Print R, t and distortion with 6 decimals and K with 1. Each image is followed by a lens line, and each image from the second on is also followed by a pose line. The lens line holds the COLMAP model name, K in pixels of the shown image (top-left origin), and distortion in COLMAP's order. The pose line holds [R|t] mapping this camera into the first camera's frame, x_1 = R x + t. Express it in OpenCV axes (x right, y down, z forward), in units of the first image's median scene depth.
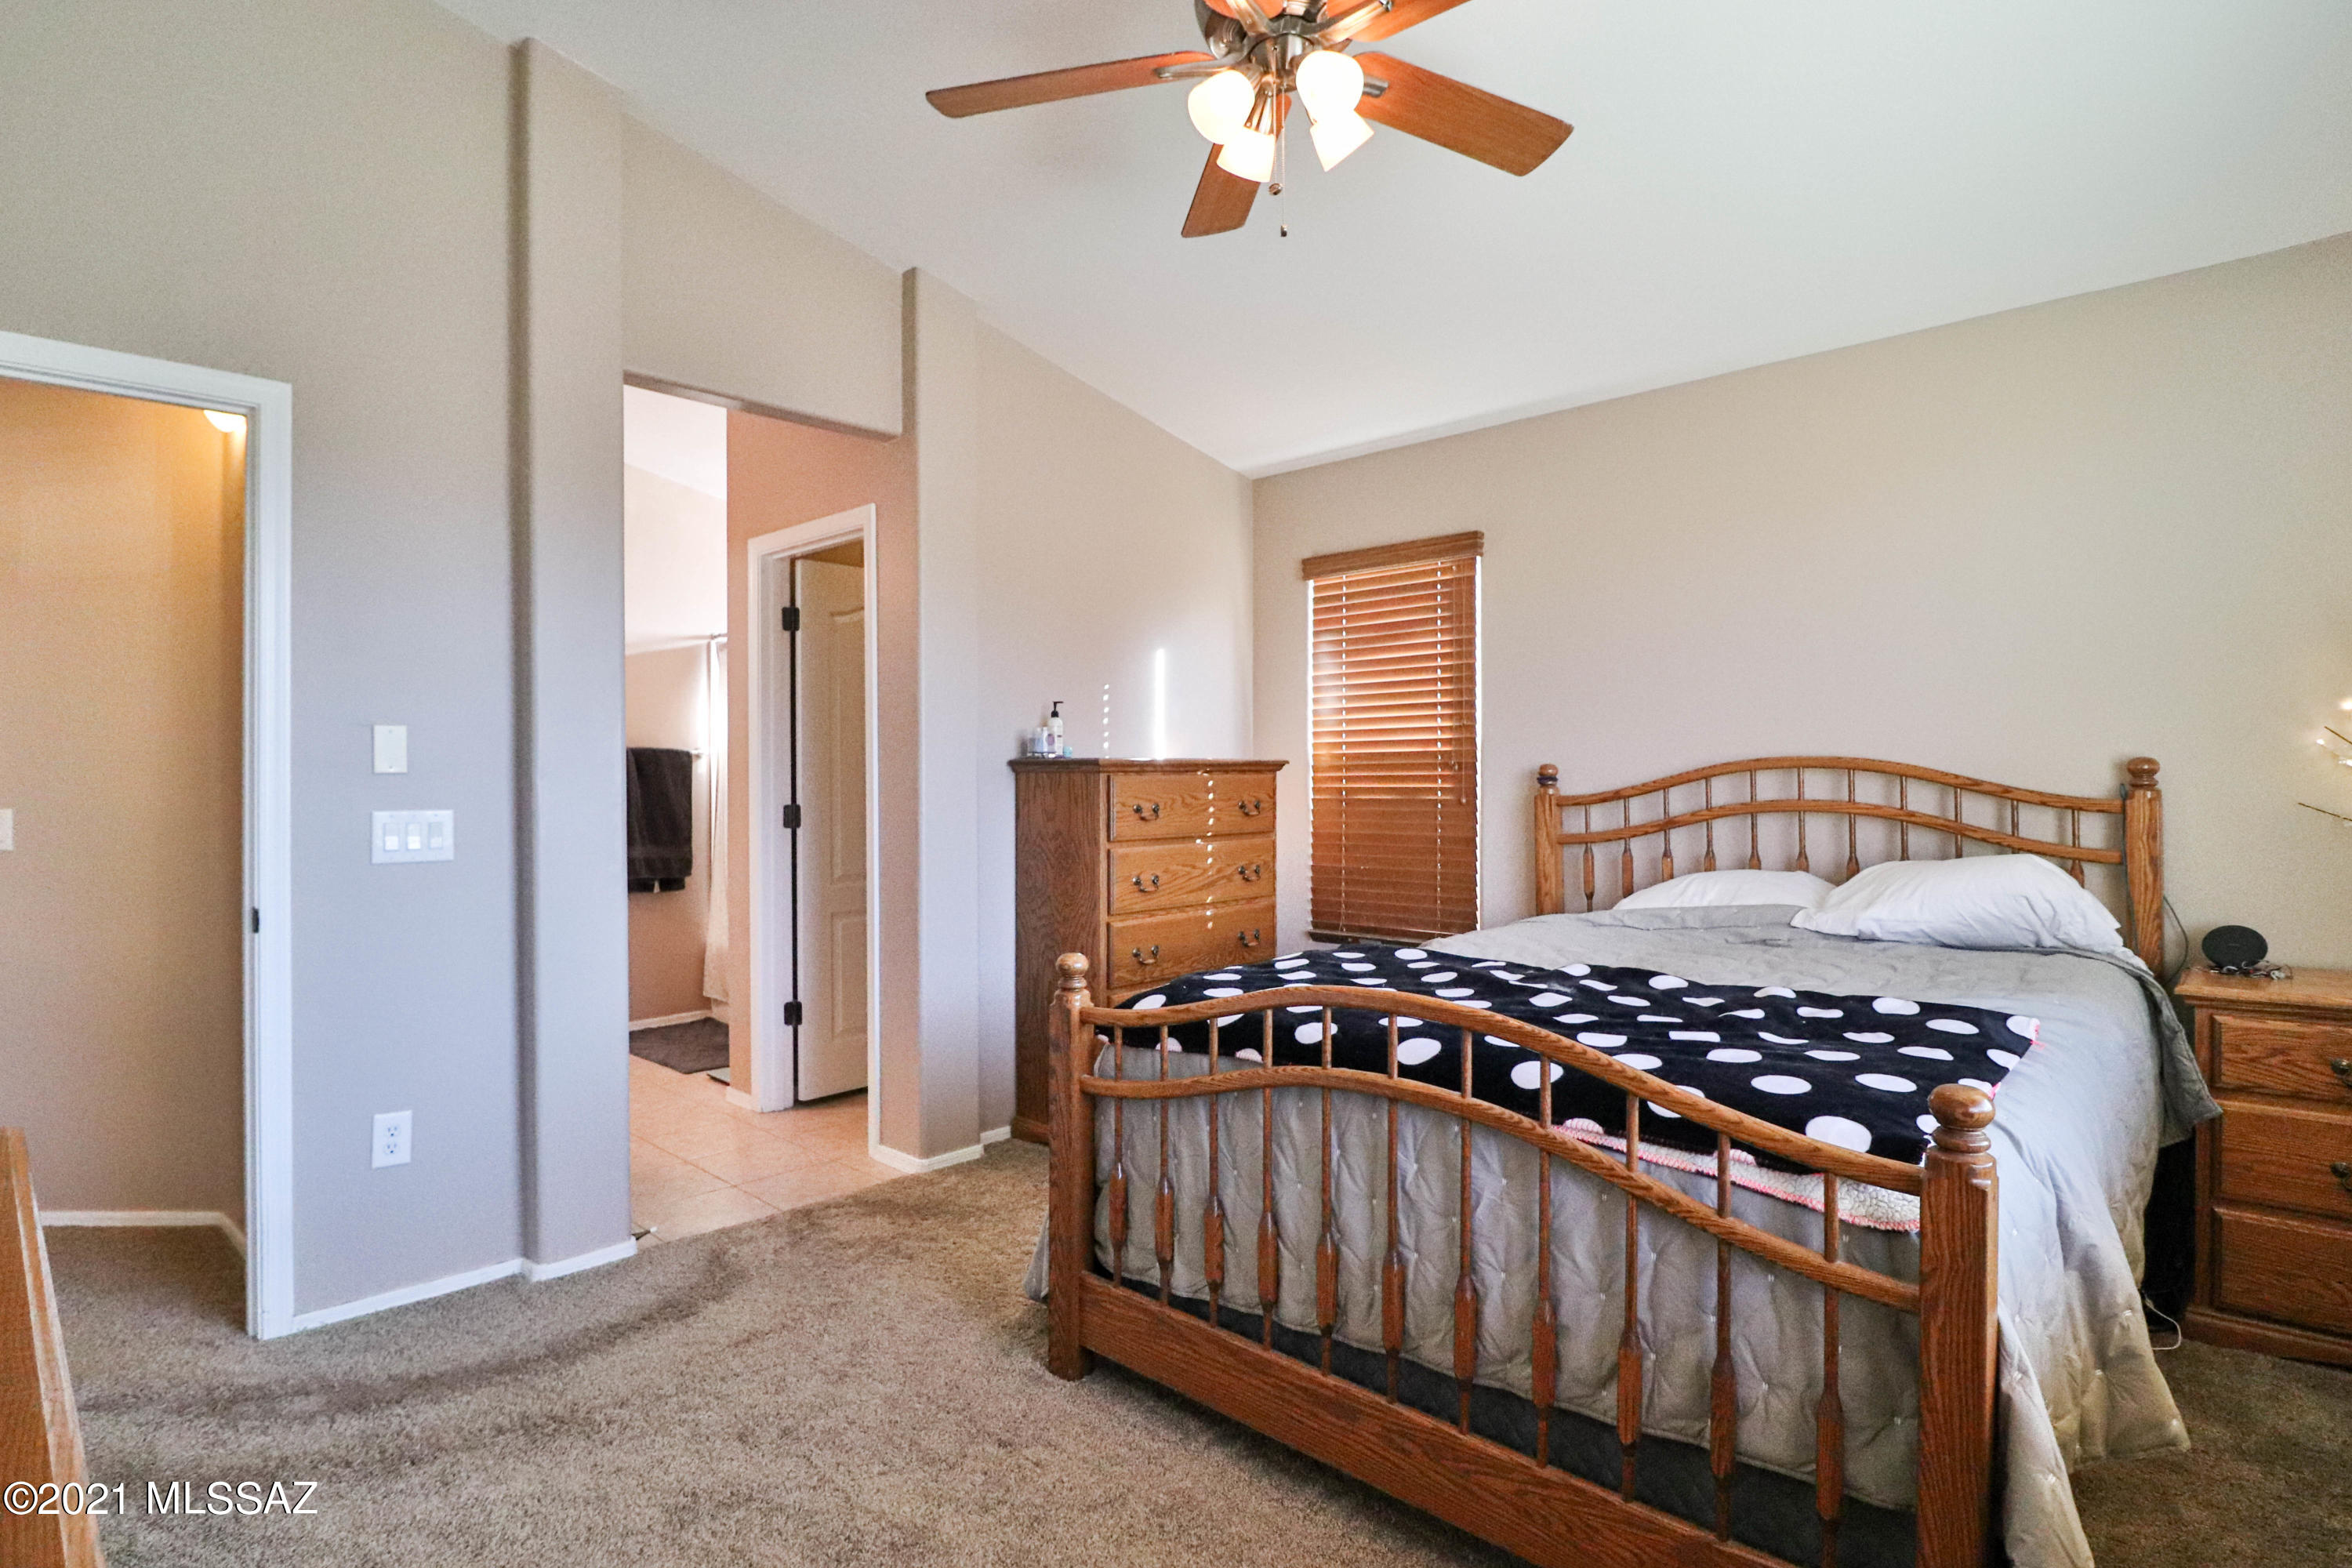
lens RADIAL K [[1227.2, 0, 1160.2], [0, 1227.2, 786.0], [0, 0, 1]] dist [-0.000469, -0.001049]
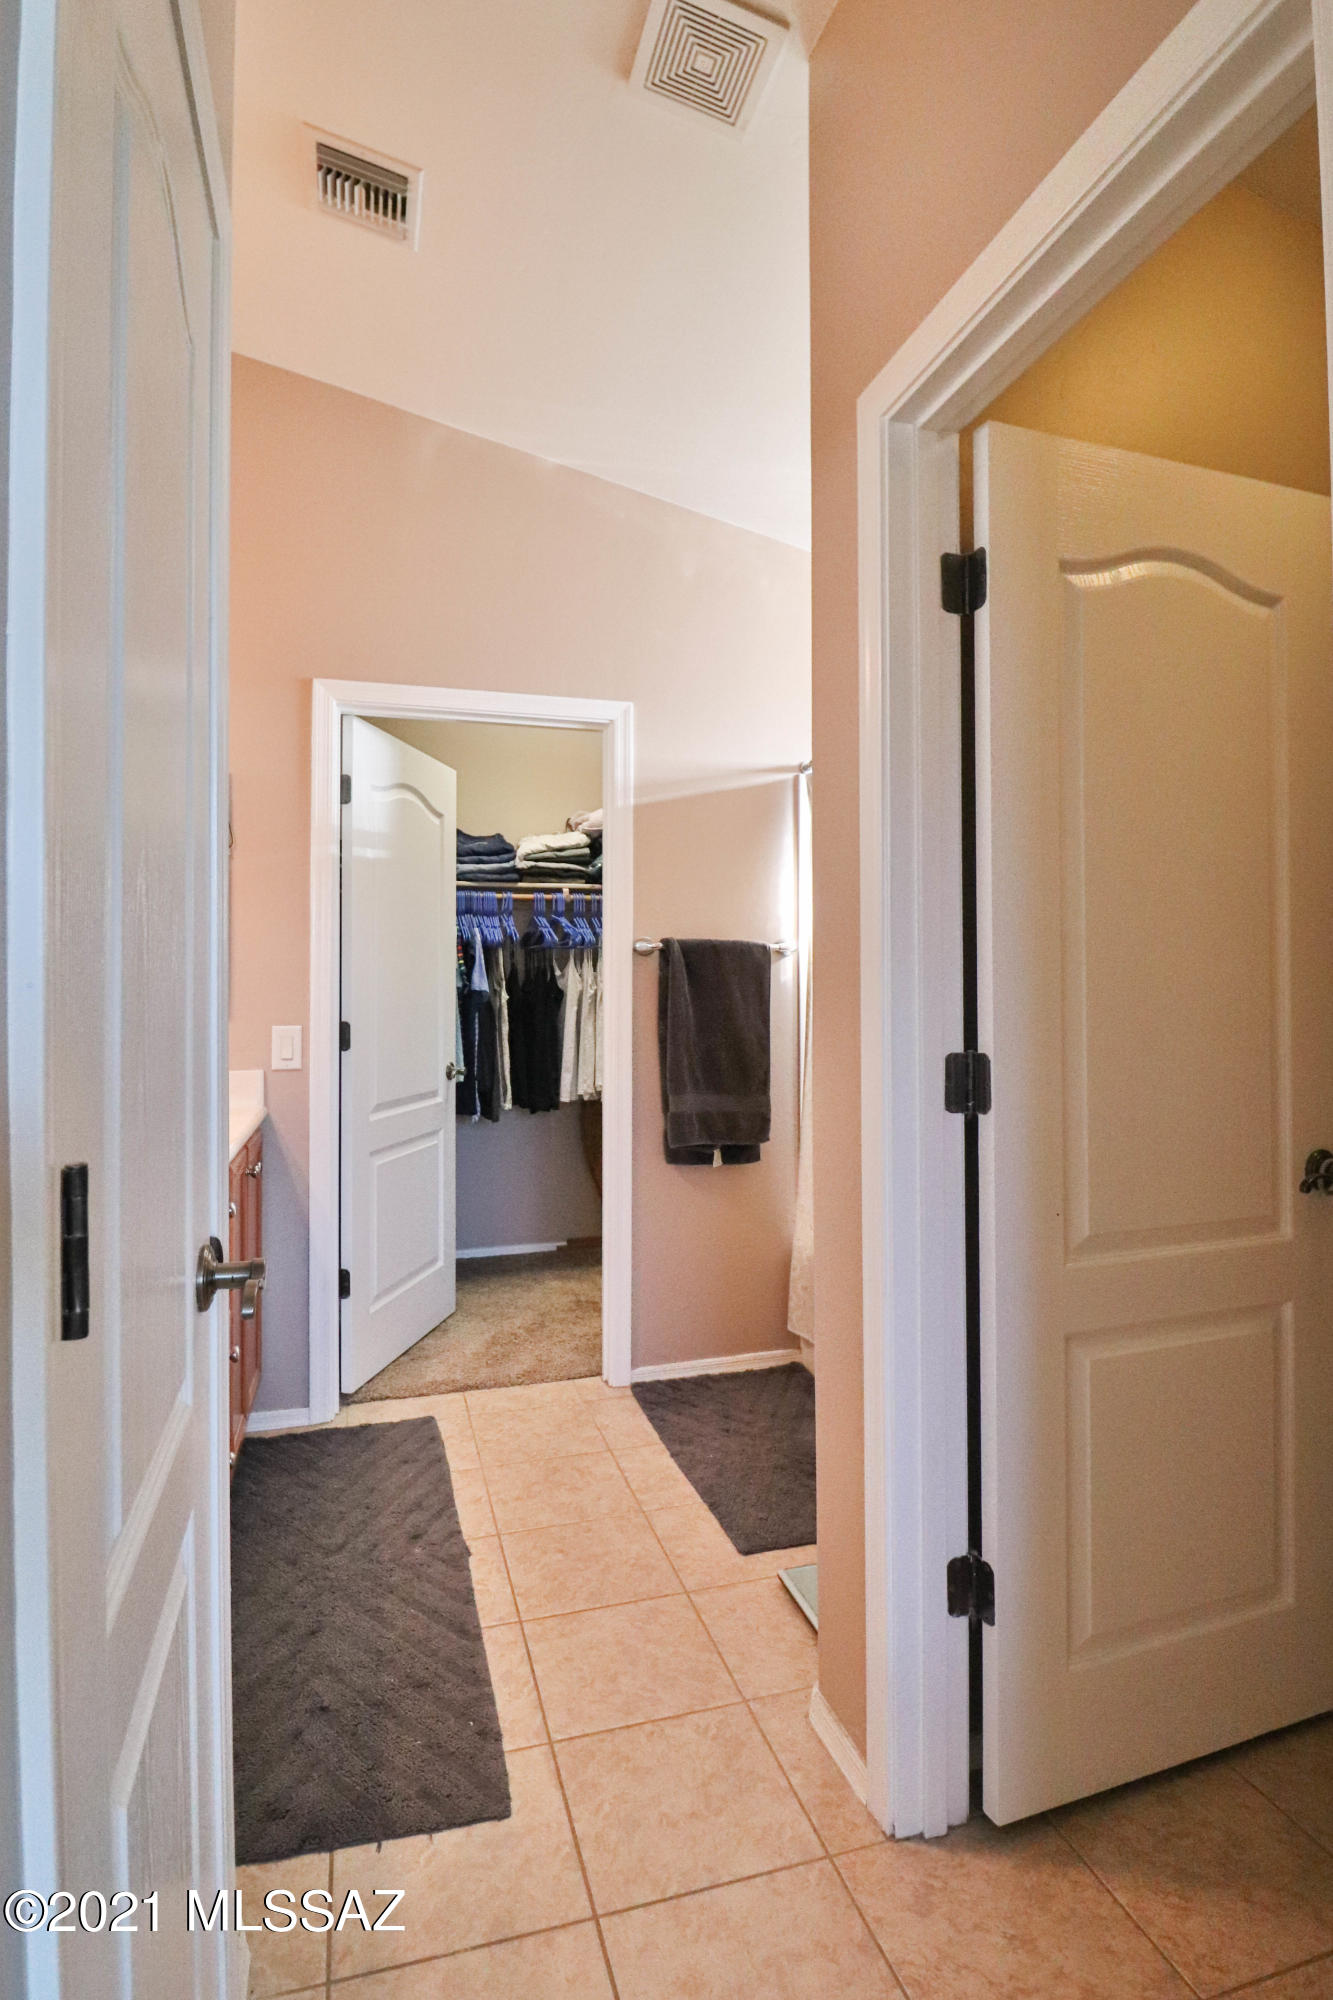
lens RADIAL K [[1043.5, 0, 672.9], [0, 1043.5, 990.8], [0, 0, 1]] dist [-0.000469, -0.001049]
pose [[0.880876, -0.002188, -0.473343, -0.221579], [0.001018, 0.999996, -0.002727, -0.004223], [0.473347, 0.001920, 0.880874, 0.652291]]
